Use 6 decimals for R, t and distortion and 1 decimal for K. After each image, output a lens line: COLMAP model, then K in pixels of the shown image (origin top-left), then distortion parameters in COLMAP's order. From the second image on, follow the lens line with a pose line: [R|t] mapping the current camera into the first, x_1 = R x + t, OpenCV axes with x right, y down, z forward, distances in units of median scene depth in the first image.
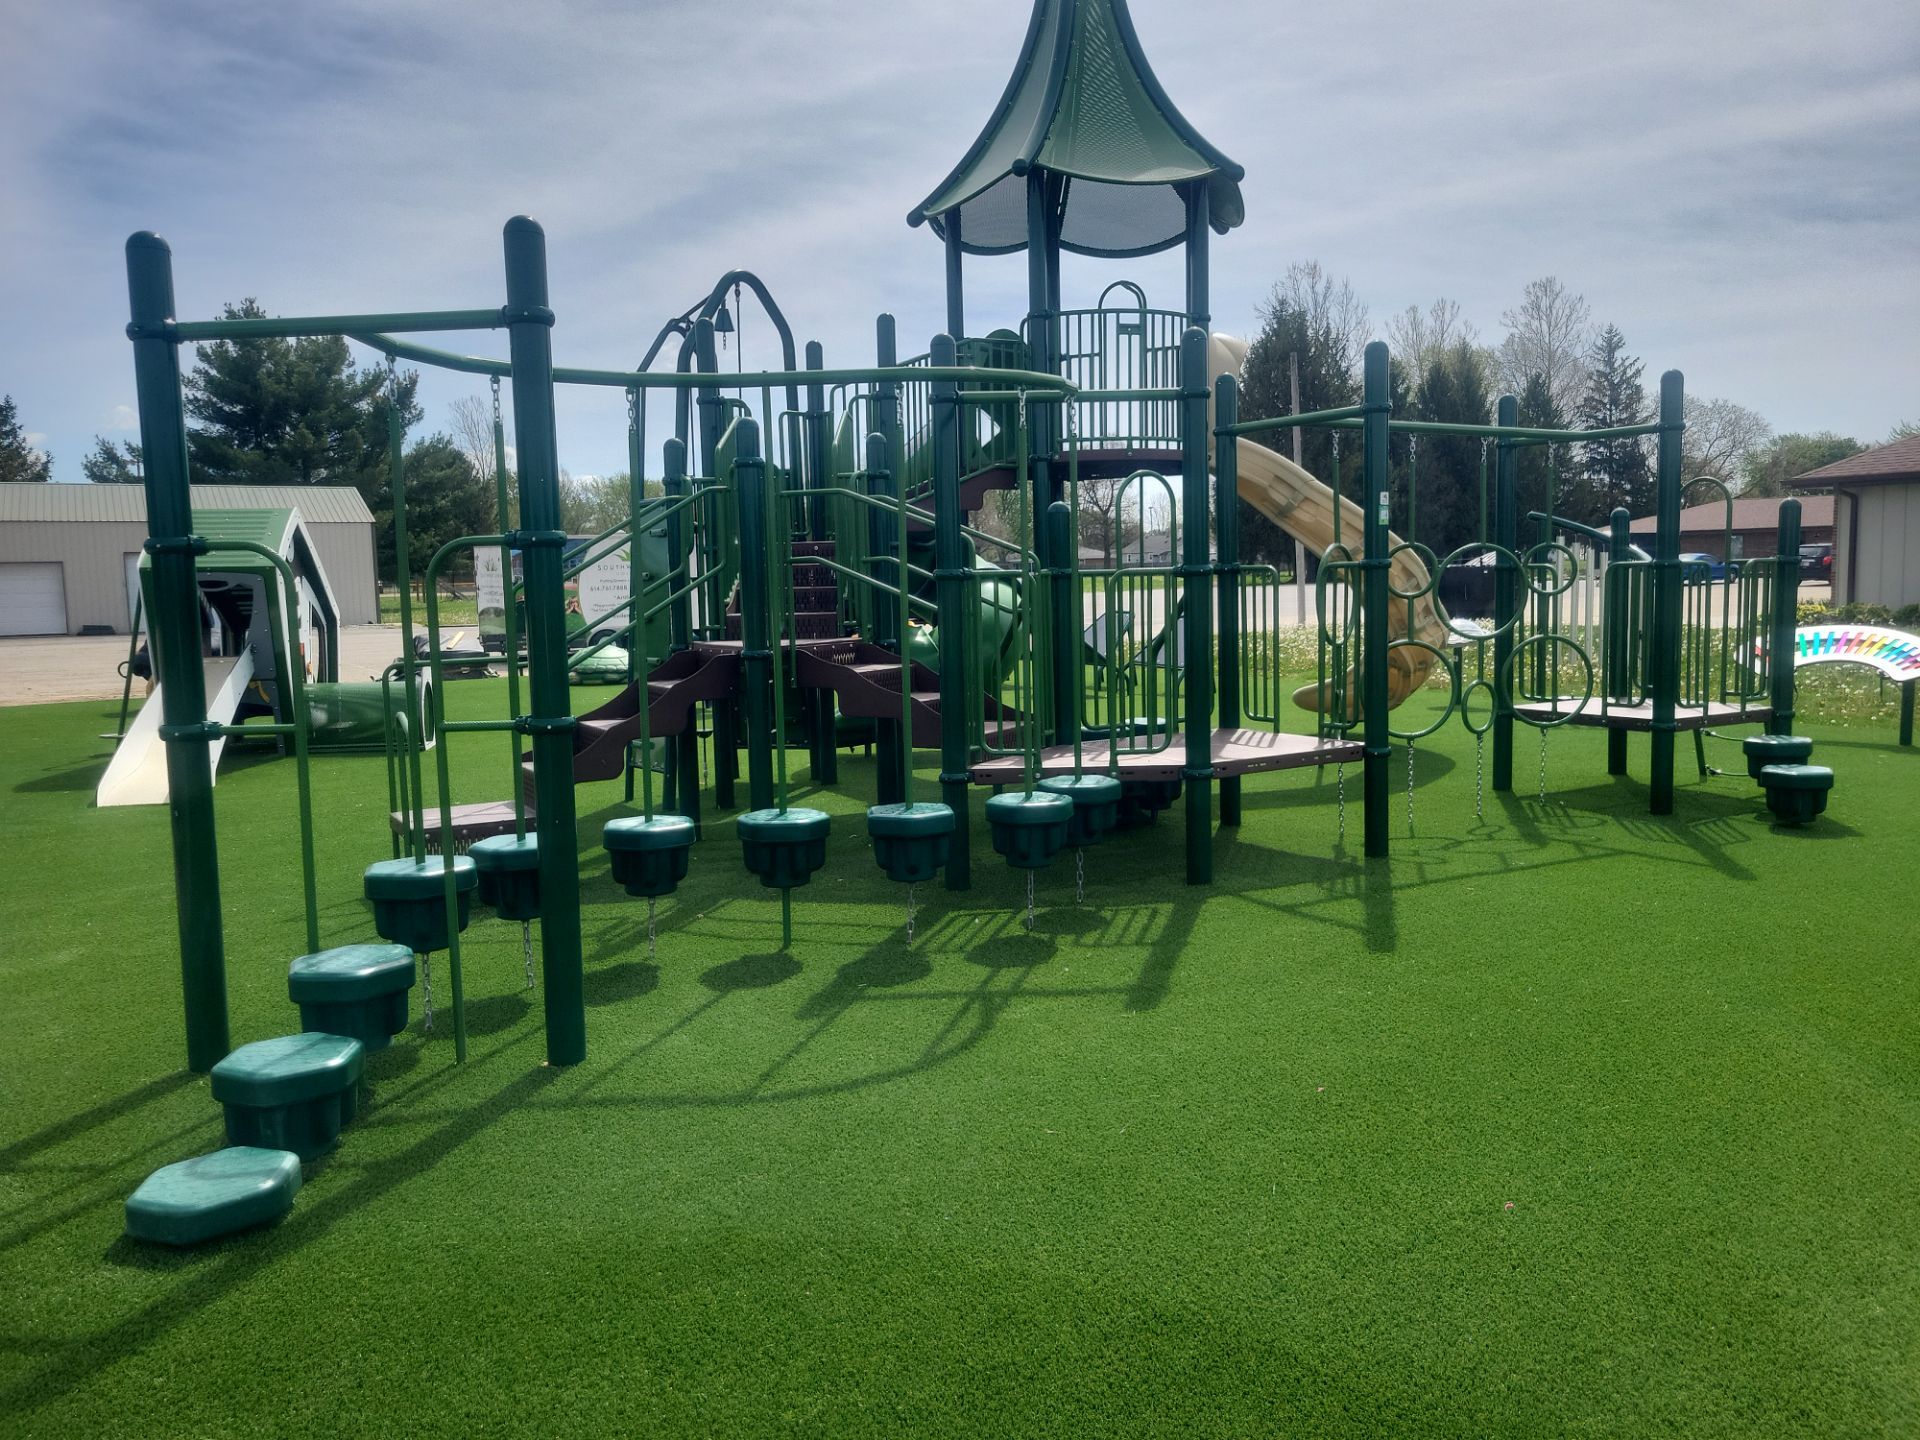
lens RADIAL K [[1460.8, 0, 990.0], [0, 1460.8, 719.8], [0, 0, 1]] dist [0.012185, -0.002348]
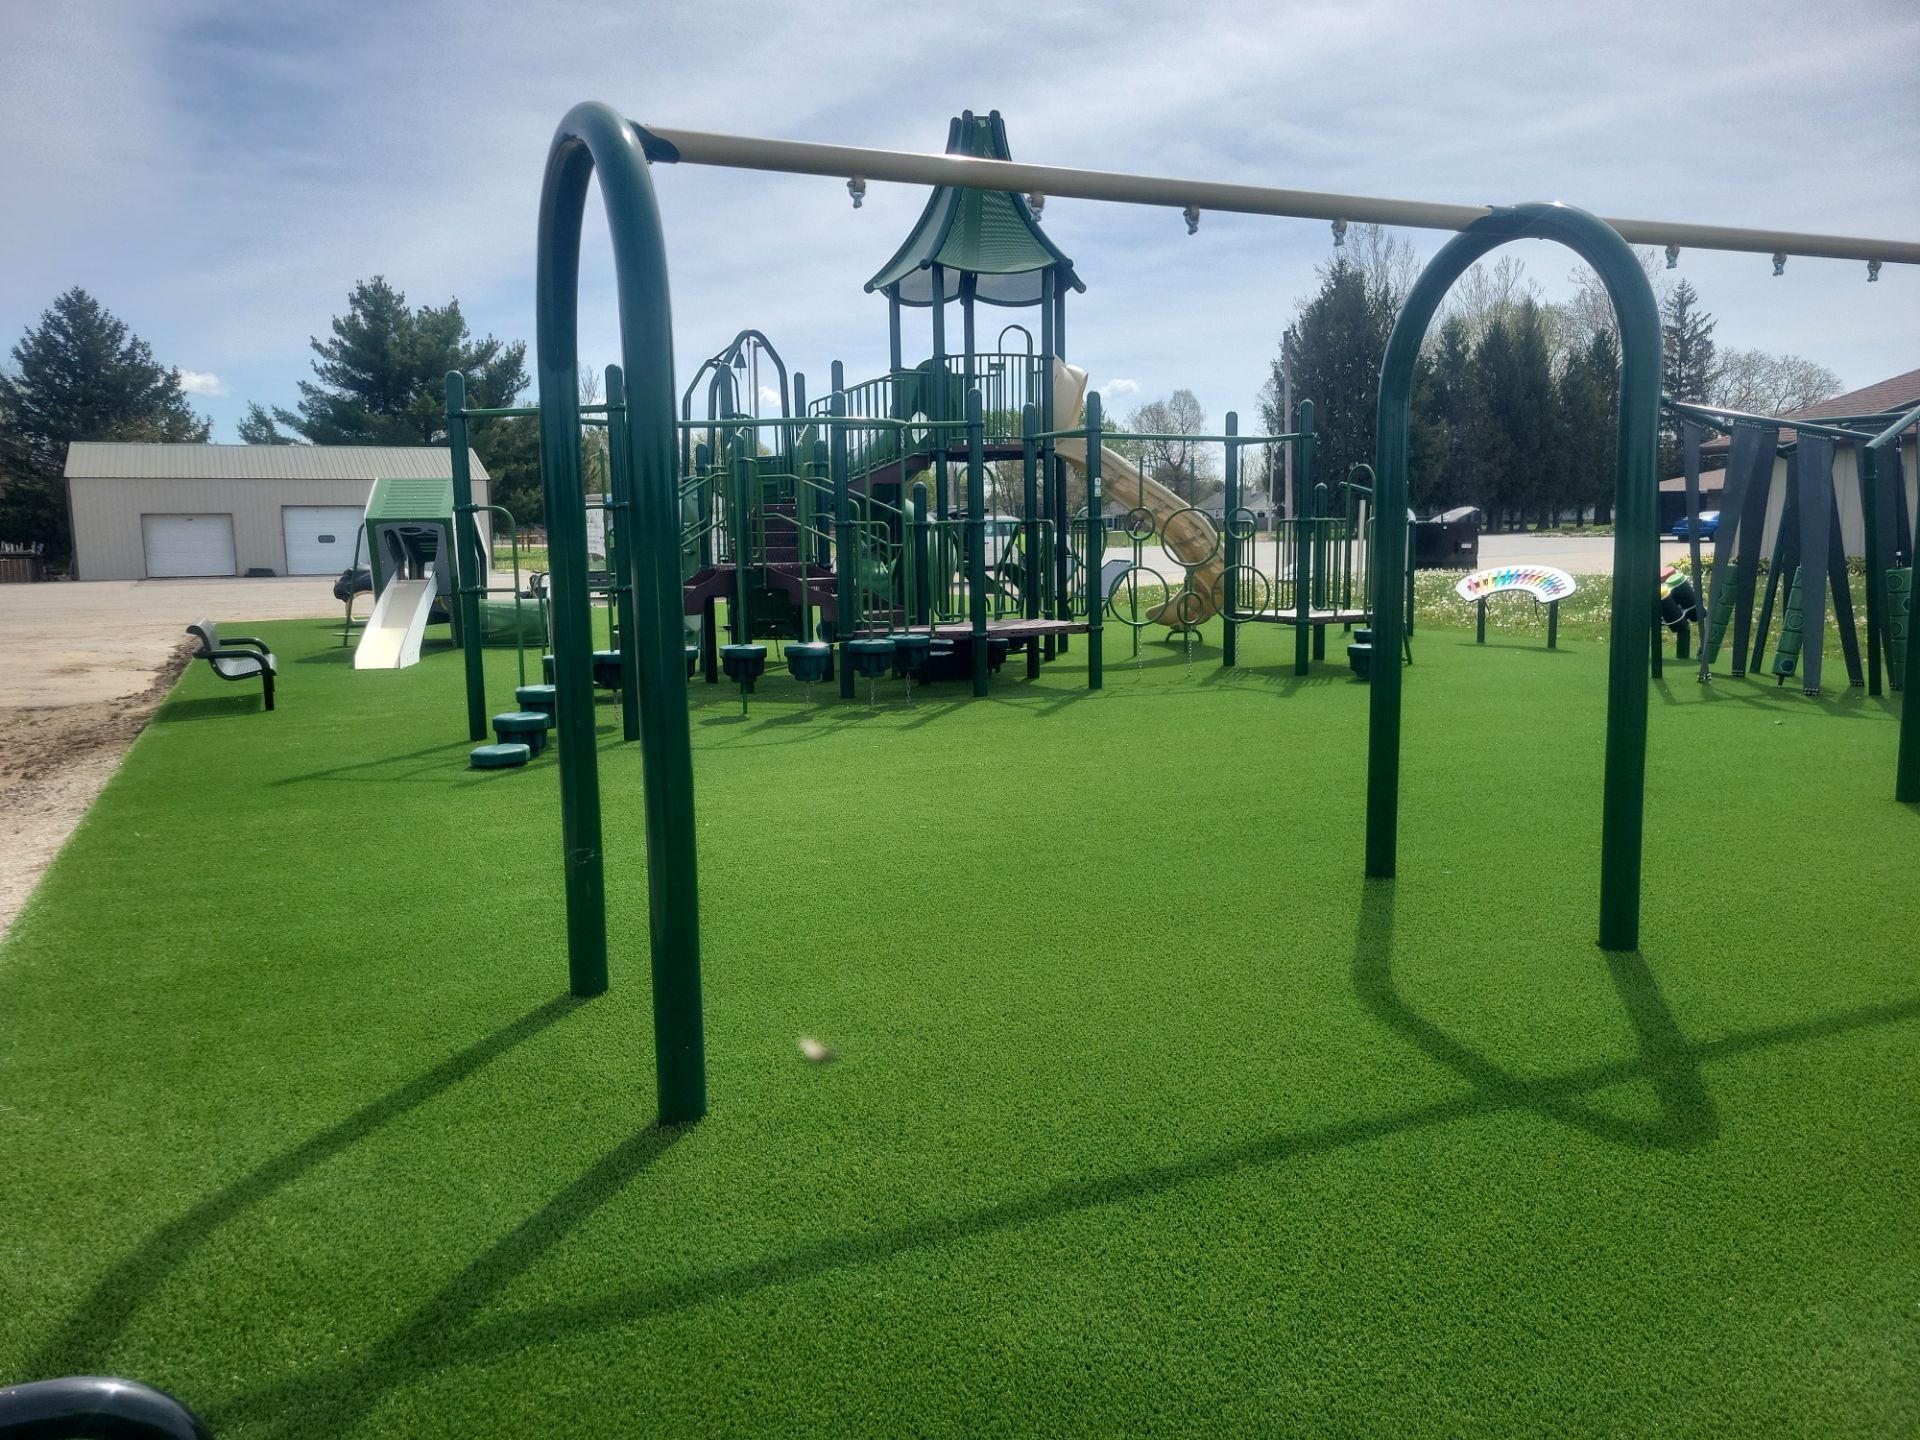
lens RADIAL K [[1508.2, 0, 961.9], [0, 1508.2, 765.6], [0, 0, 1]] dist [0.013744, -0.001618]
pose [[0.996242, 0.018194, -0.084679, 0.041705], [-0.013452, 0.998327, 0.056234, 0.013673], [0.085561, -0.054883, 0.994820, -0.127963]]
